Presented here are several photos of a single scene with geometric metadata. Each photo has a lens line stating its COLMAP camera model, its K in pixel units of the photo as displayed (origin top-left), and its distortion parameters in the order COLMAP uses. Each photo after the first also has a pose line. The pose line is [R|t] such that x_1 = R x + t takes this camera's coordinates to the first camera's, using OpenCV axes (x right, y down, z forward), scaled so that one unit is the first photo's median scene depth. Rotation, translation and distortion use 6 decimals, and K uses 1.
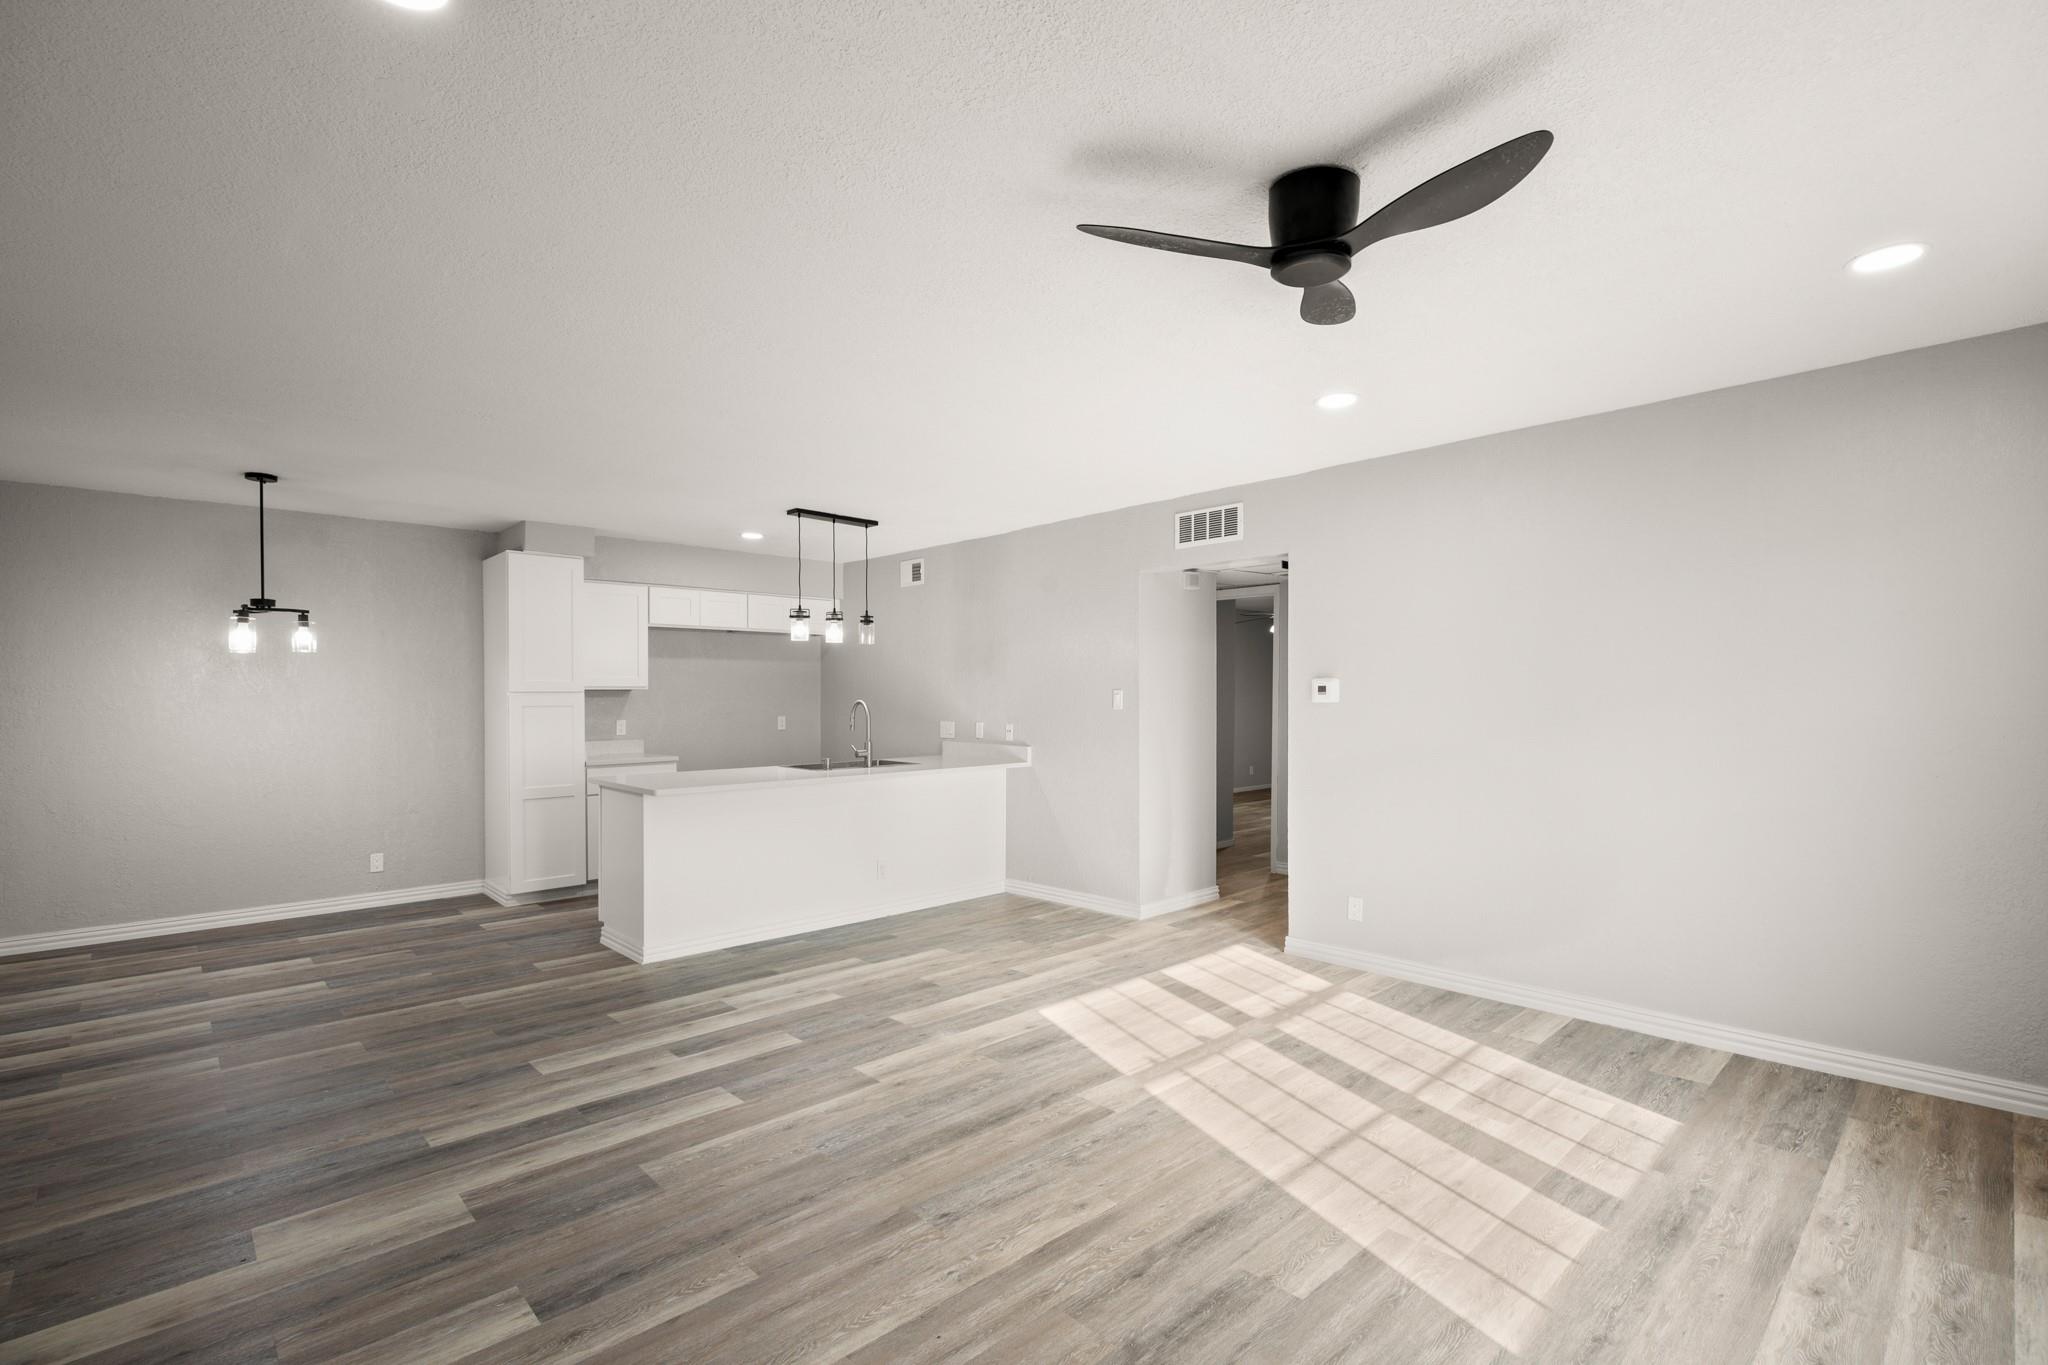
lens RADIAL K [[937.7, 0, 1025.4], [0, 937.7, 696.7], [0, 0, 1]] dist [0.002319, 0.000125]
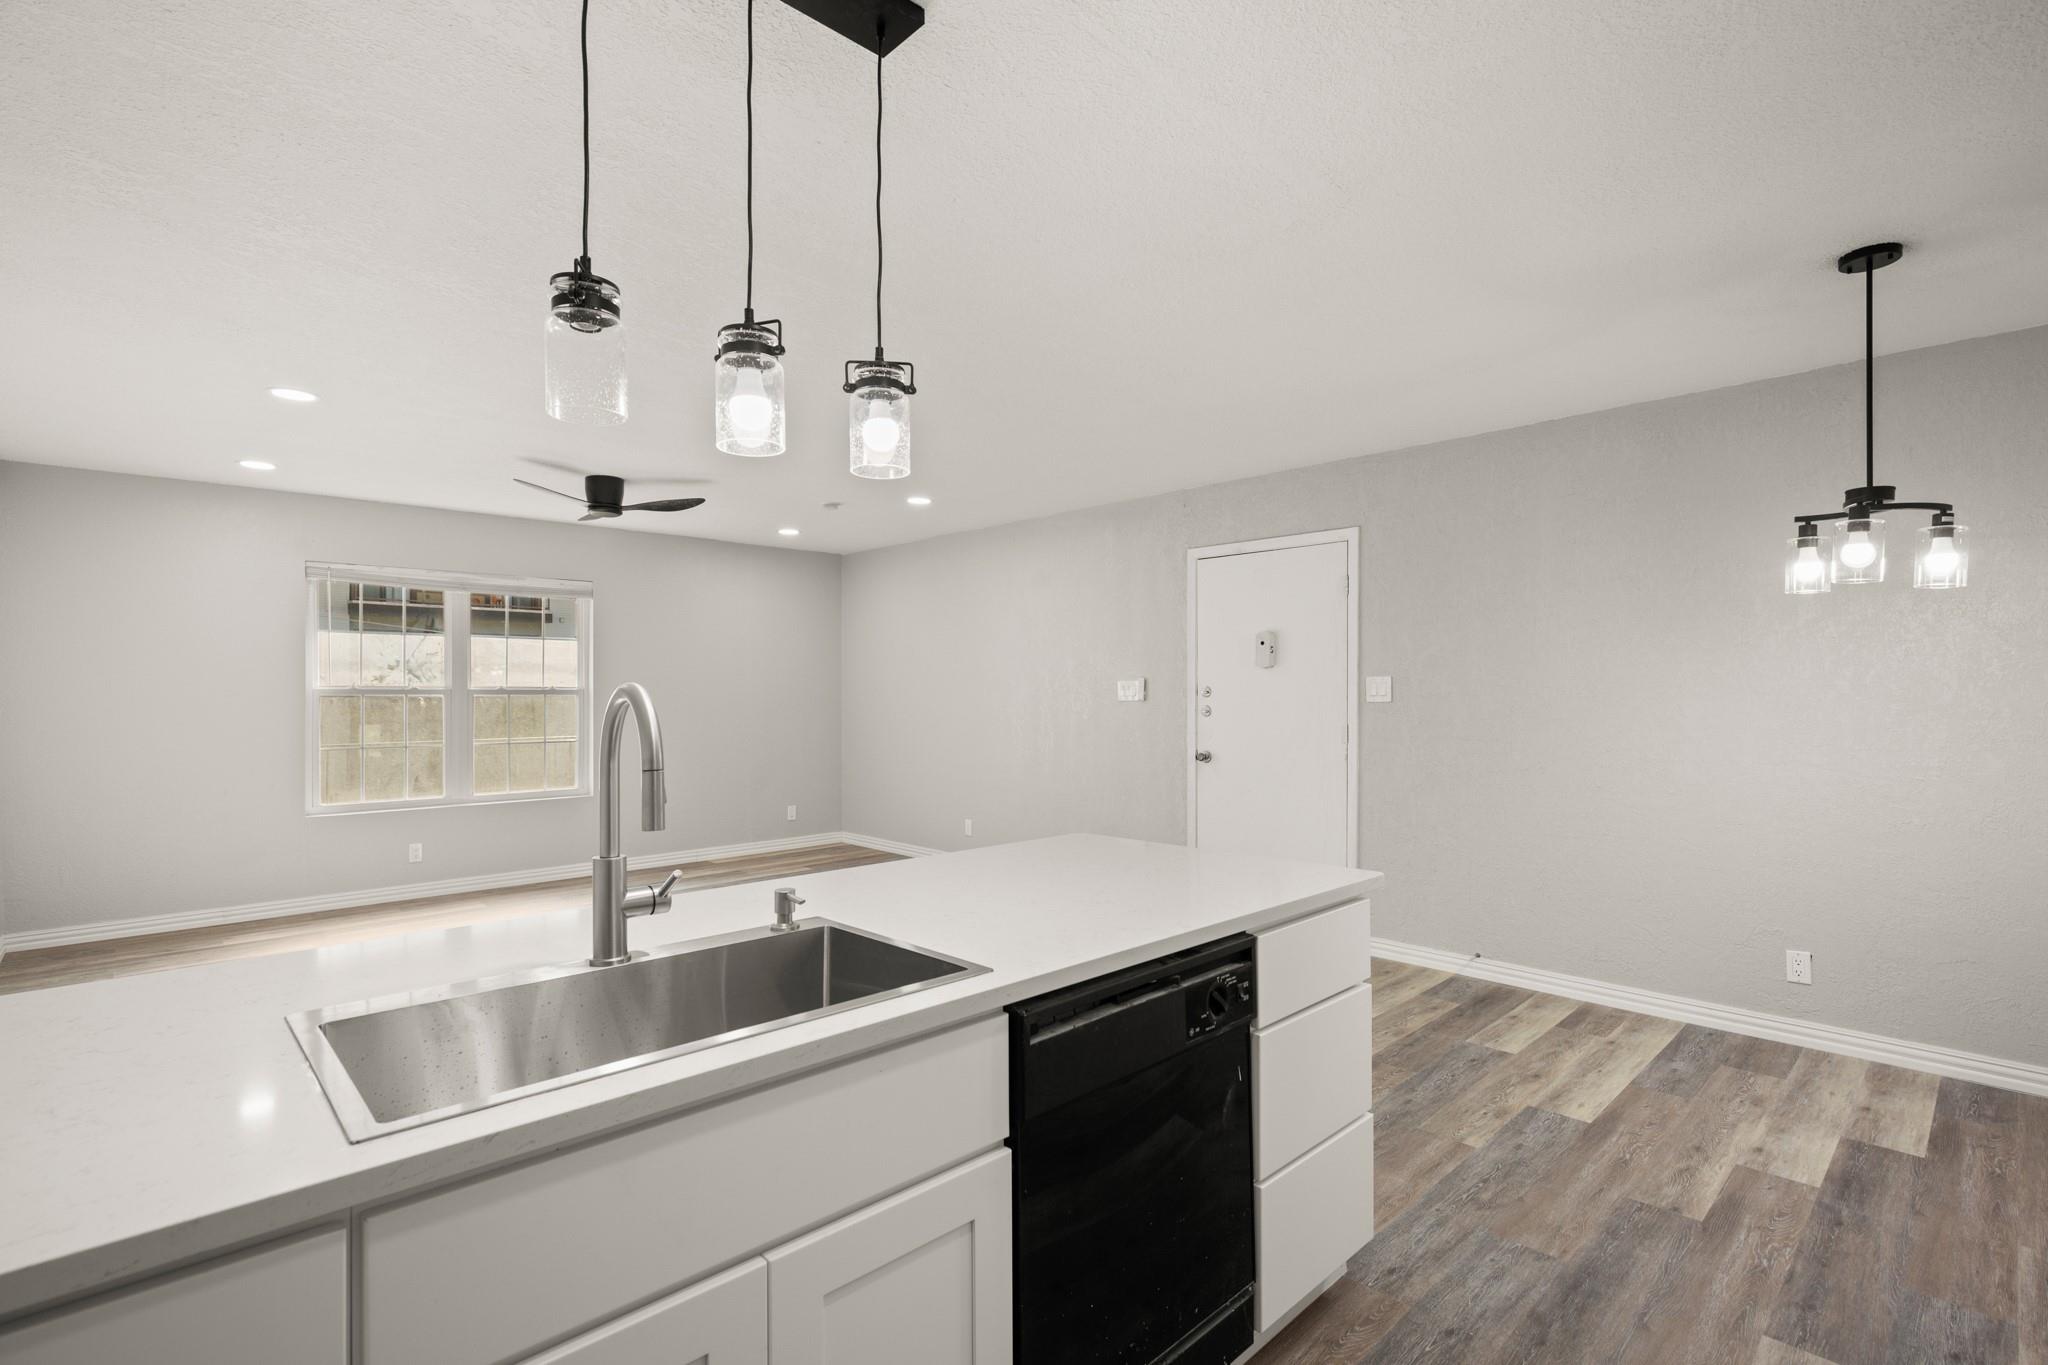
lens RADIAL K [[937.7, 0, 1028.5], [0, 937.7, 692.3], [0, 0, 1]] dist [0.002319, 0.000125]
pose [[-0.999819, 0.006524, -0.017845, -0.323605], [0.006543, 0.999978, -0.001031, 0.008156], [0.017837, -0.001147, -0.999840, 1.482673]]
